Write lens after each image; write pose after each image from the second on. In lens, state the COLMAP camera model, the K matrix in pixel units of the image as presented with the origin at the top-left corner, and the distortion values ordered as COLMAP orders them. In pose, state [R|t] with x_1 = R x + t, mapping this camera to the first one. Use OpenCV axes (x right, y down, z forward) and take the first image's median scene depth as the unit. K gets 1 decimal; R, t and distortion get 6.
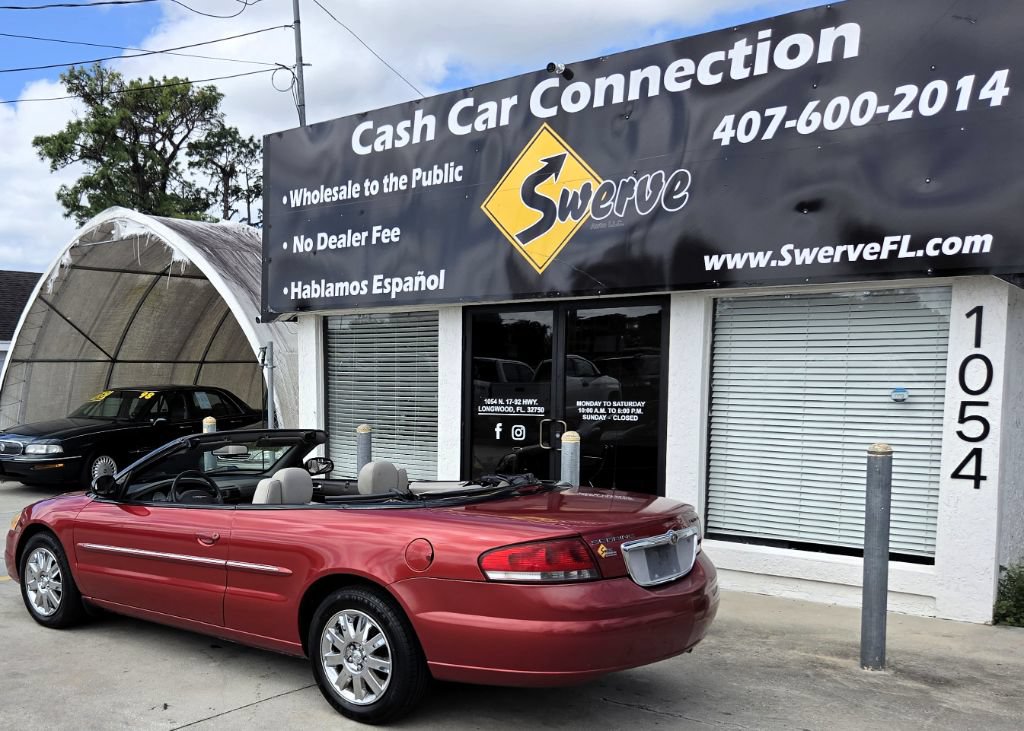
lens RADIAL K [[990.9, 0, 295.1], [0, 990.9, 469.8], [0, 0, 1]] dist [0.072055, -0.055168]
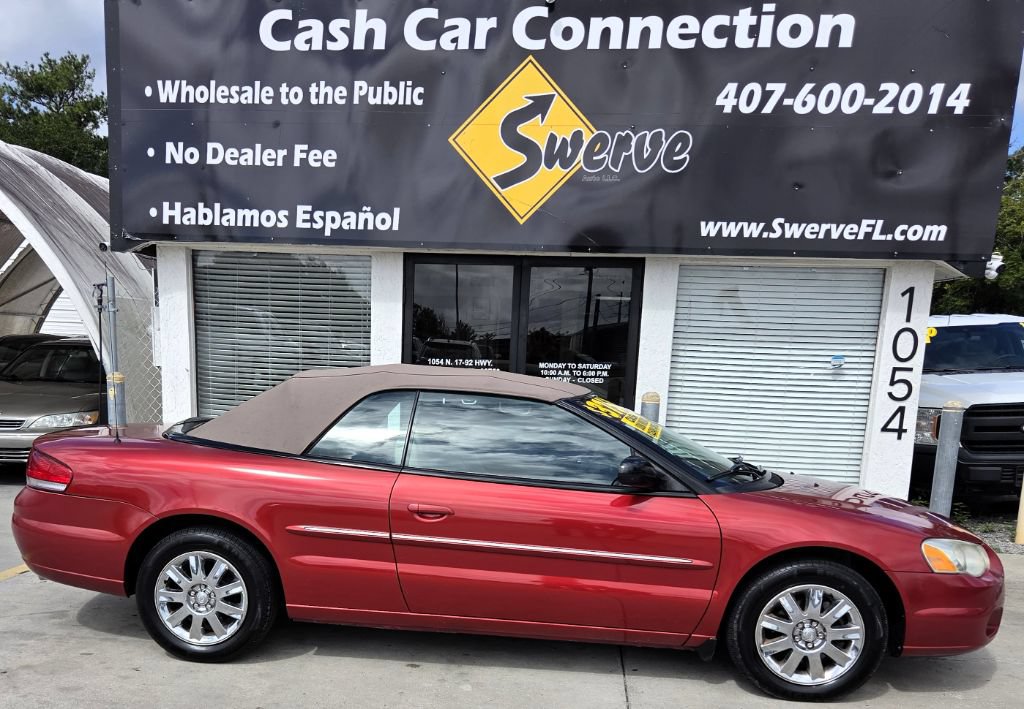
lens RADIAL K [[978.8, 0, 415.8], [0, 978.8, 529.6], [0, 0, 1]] dist [0.063944, -0.038251]
pose [[0.809988, -0.076618, 0.581421, -0.409477], [0.022636, 0.994775, 0.099554, -0.005009], [-0.586010, -0.067476, 0.807489, 0.300804]]
